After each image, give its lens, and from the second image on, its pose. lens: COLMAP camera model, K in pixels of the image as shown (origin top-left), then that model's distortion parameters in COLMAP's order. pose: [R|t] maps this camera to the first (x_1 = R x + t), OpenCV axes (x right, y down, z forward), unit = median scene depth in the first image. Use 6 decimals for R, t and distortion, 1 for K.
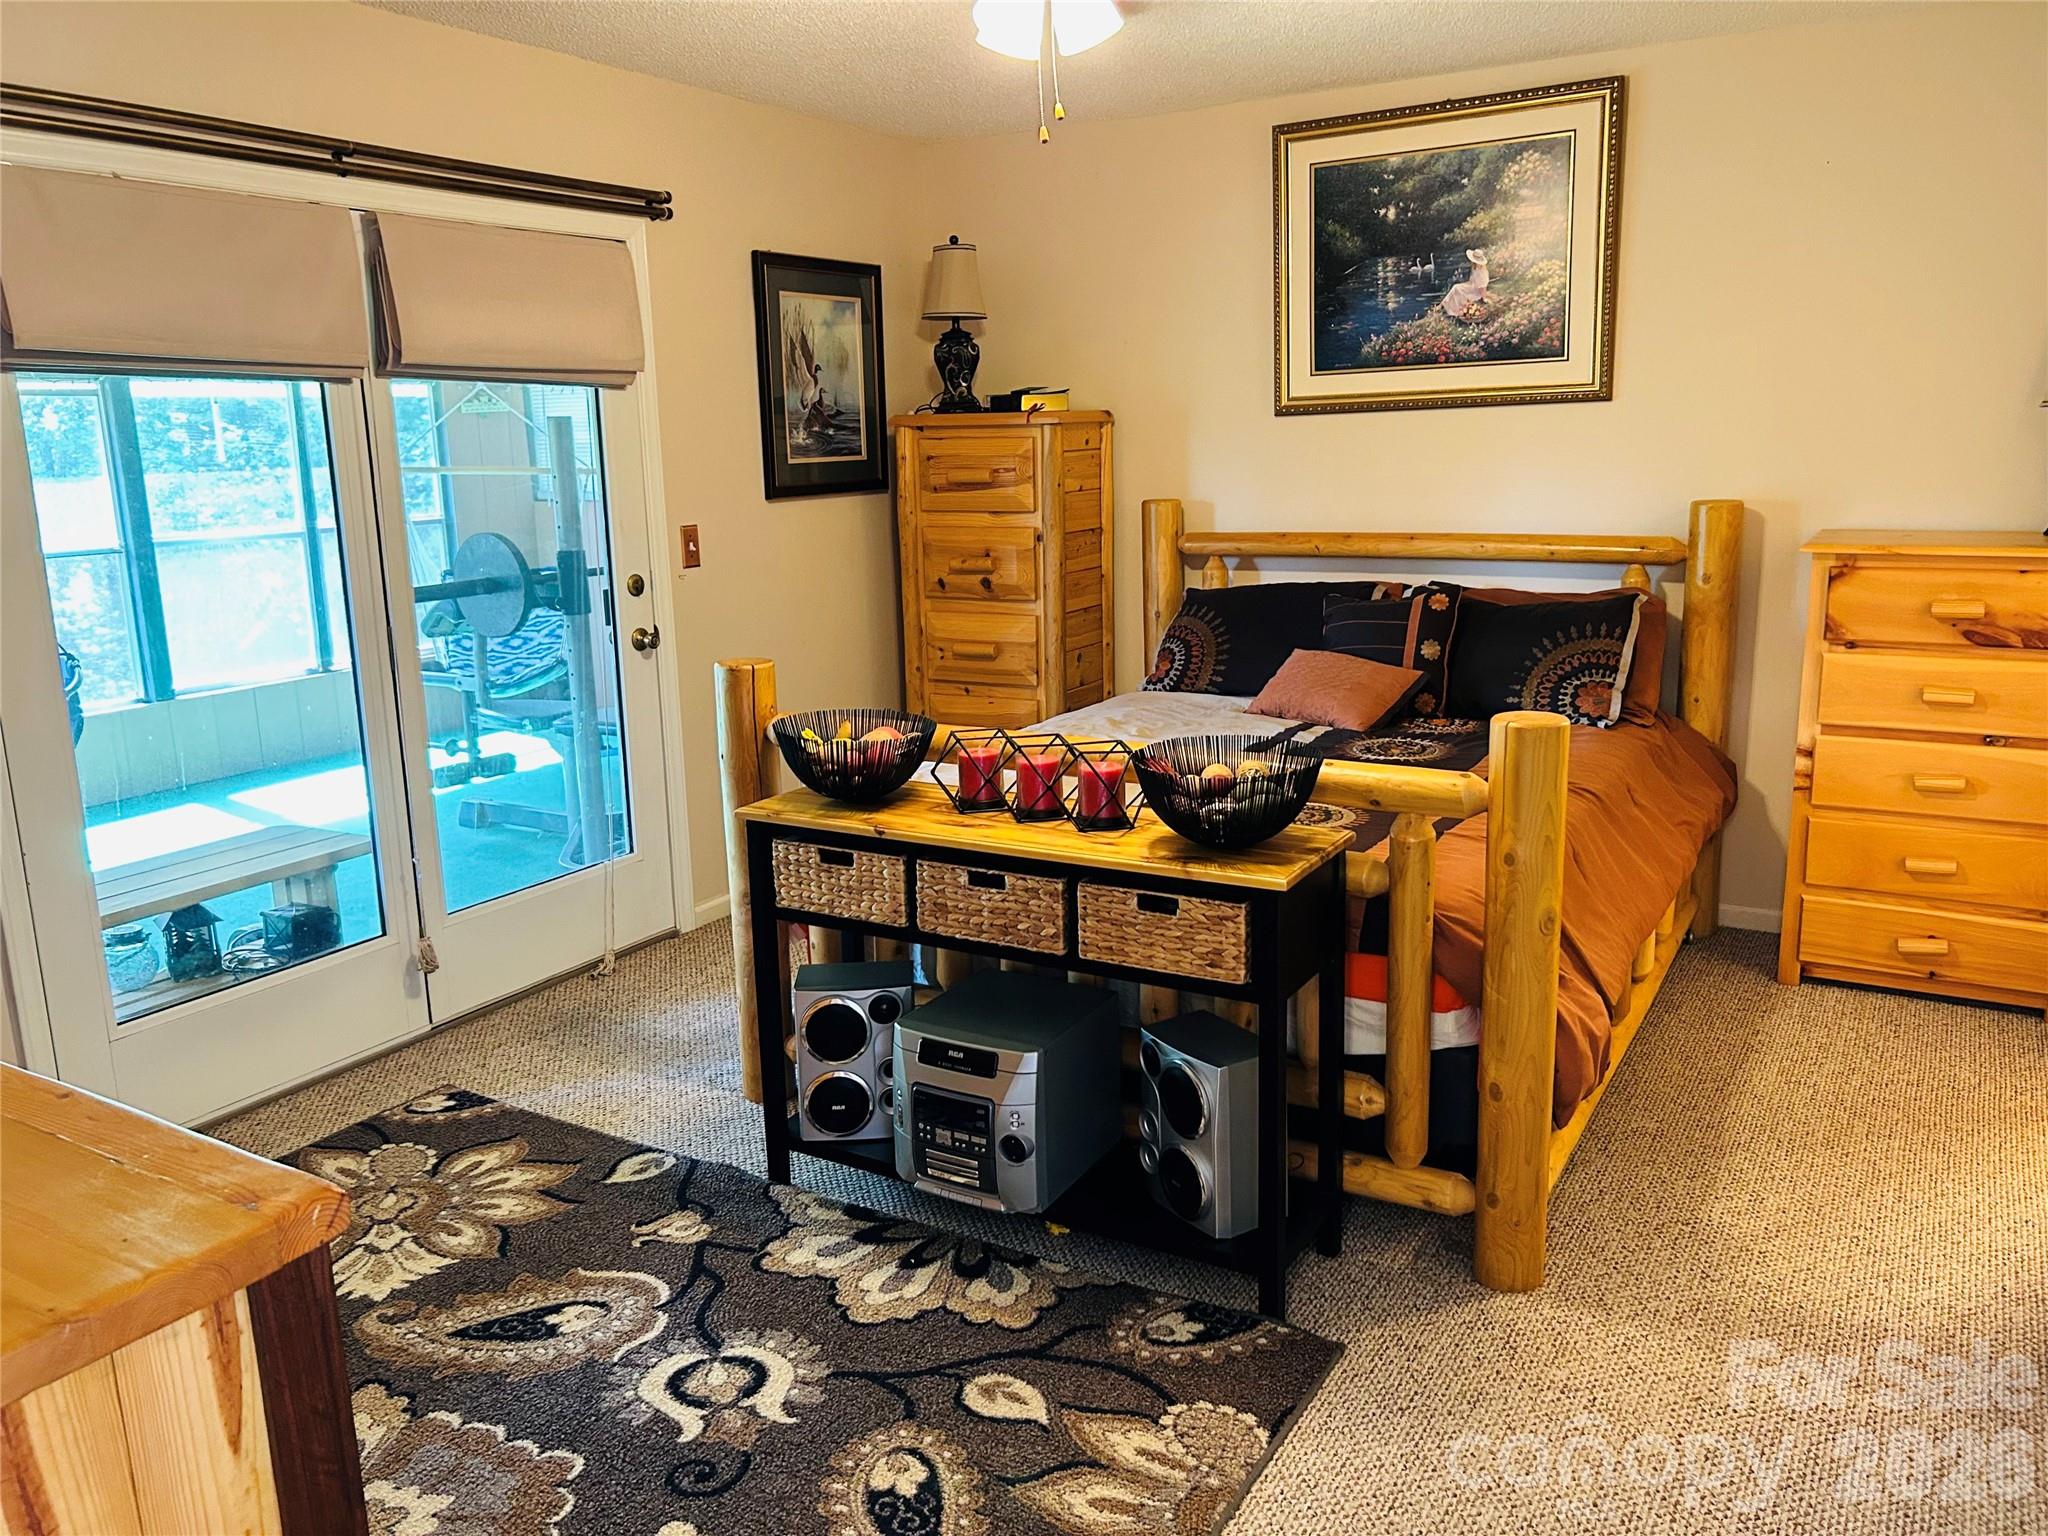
lens RADIAL K [[1543.5, 0, 1019.5], [0, 1543.5, 764.1], [0, 0, 1]] dist [0.058197, -0.067126]
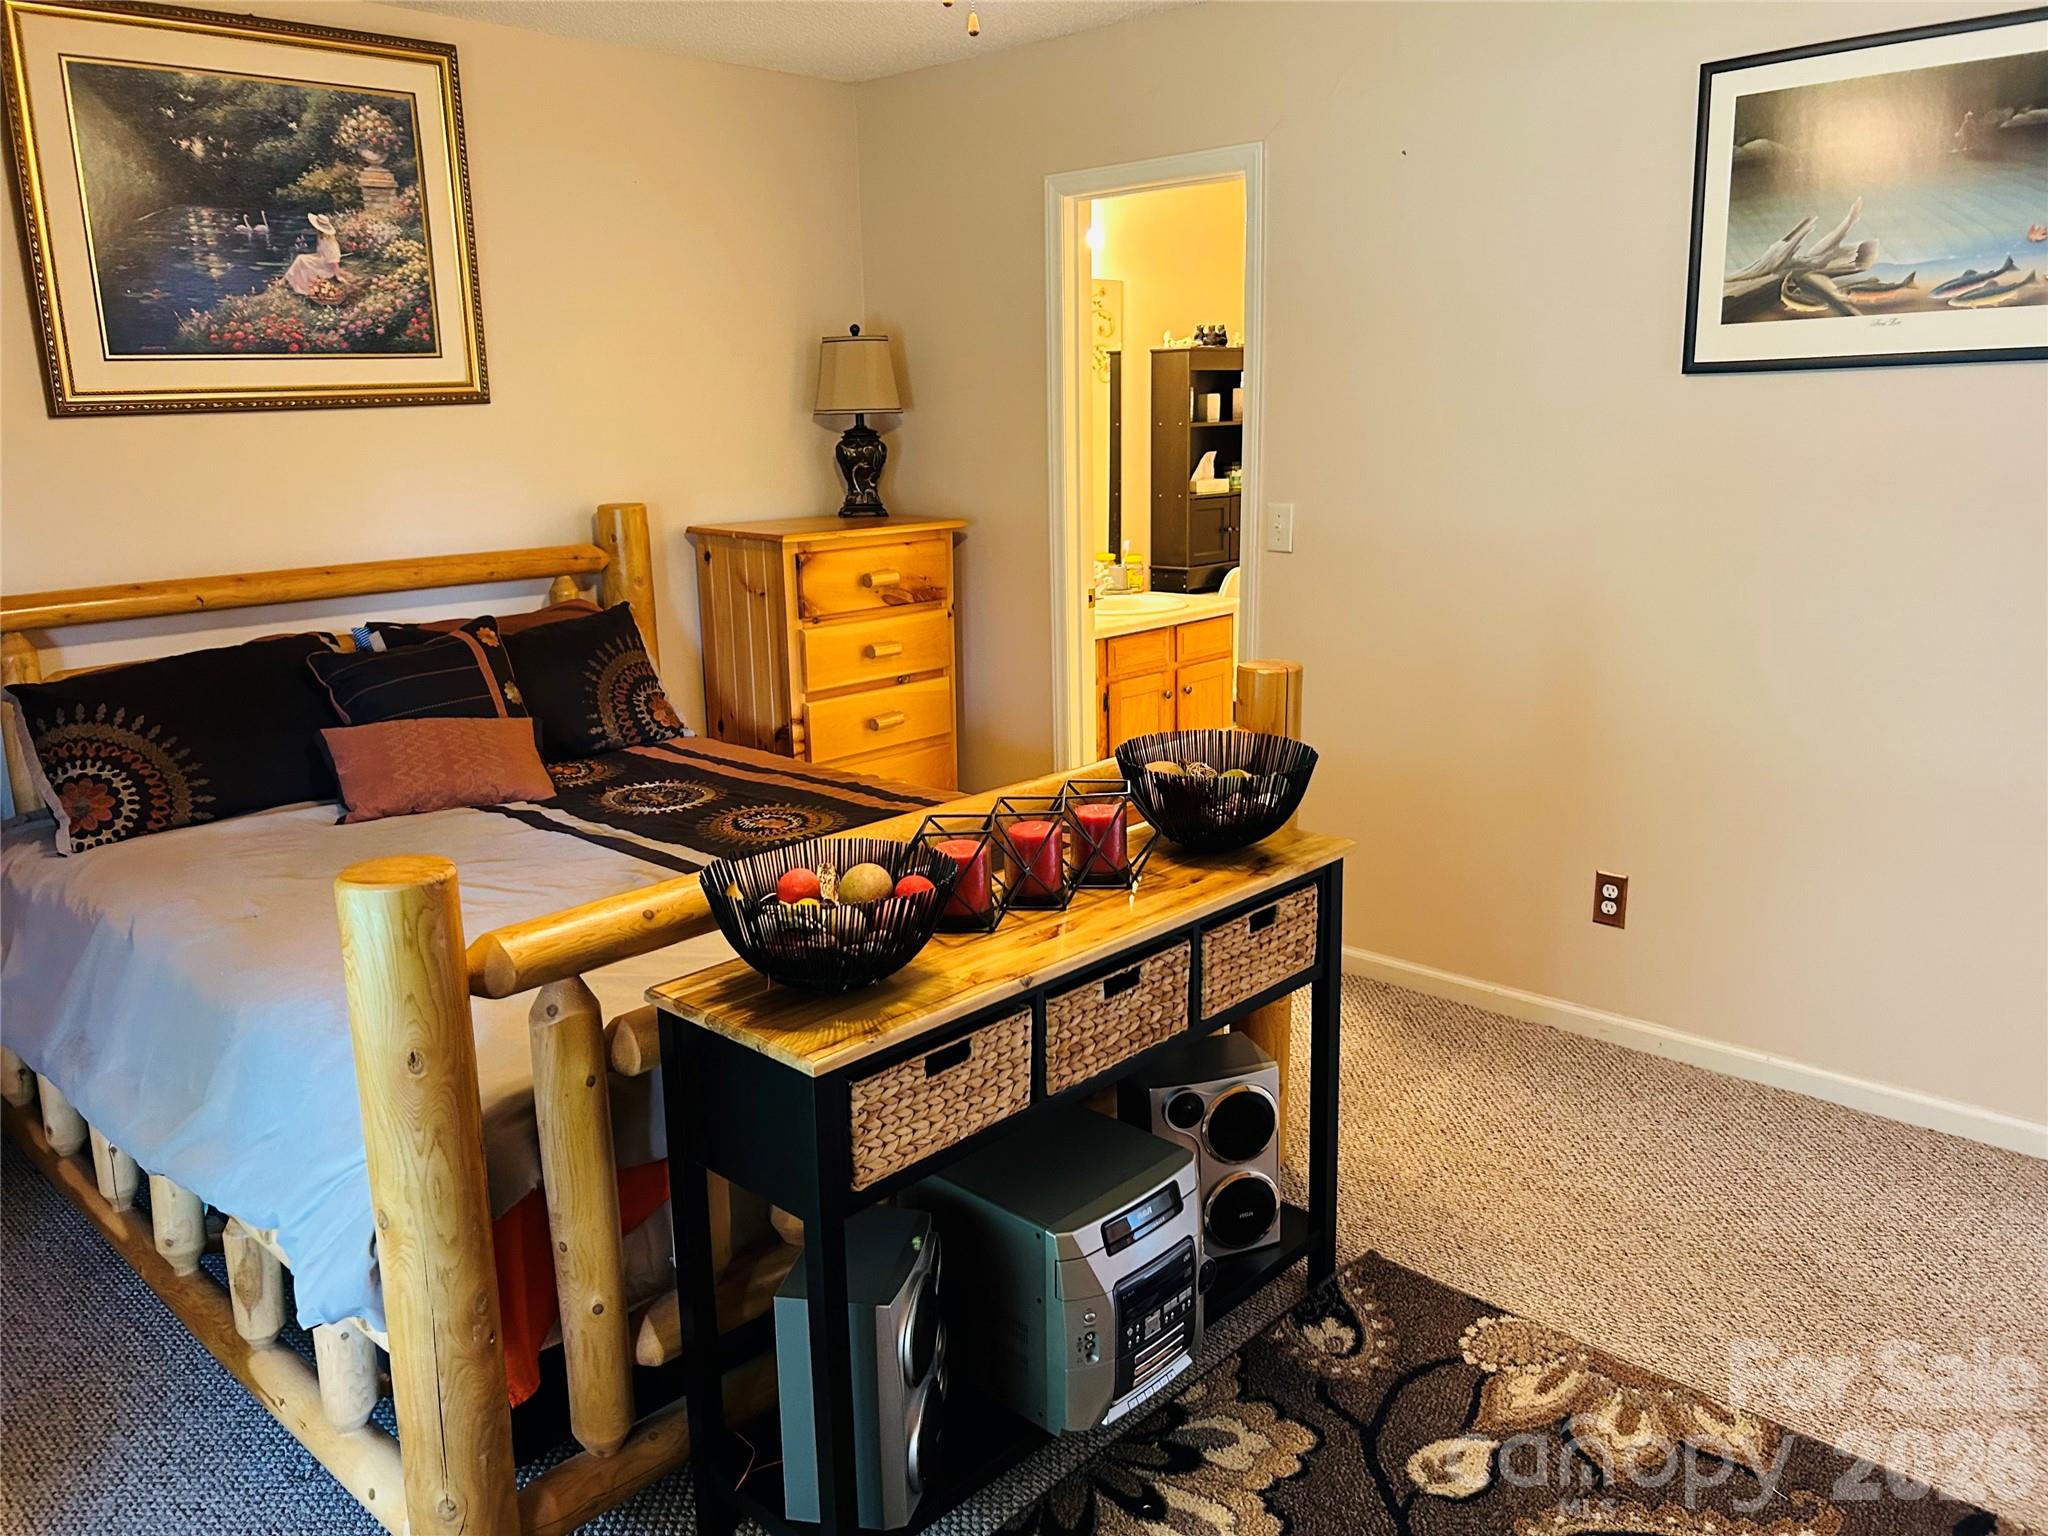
lens RADIAL K [[1543.5, 0, 1017.5], [0, 1543.5, 759.5], [0, 0, 1]] dist [0.058197, -0.067126]
pose [[0.231490, -0.201738, 0.951690, -0.455338], [0.224213, 0.962990, 0.149596, -0.098109], [-0.946647, 0.178751, 0.268155, 0.492090]]
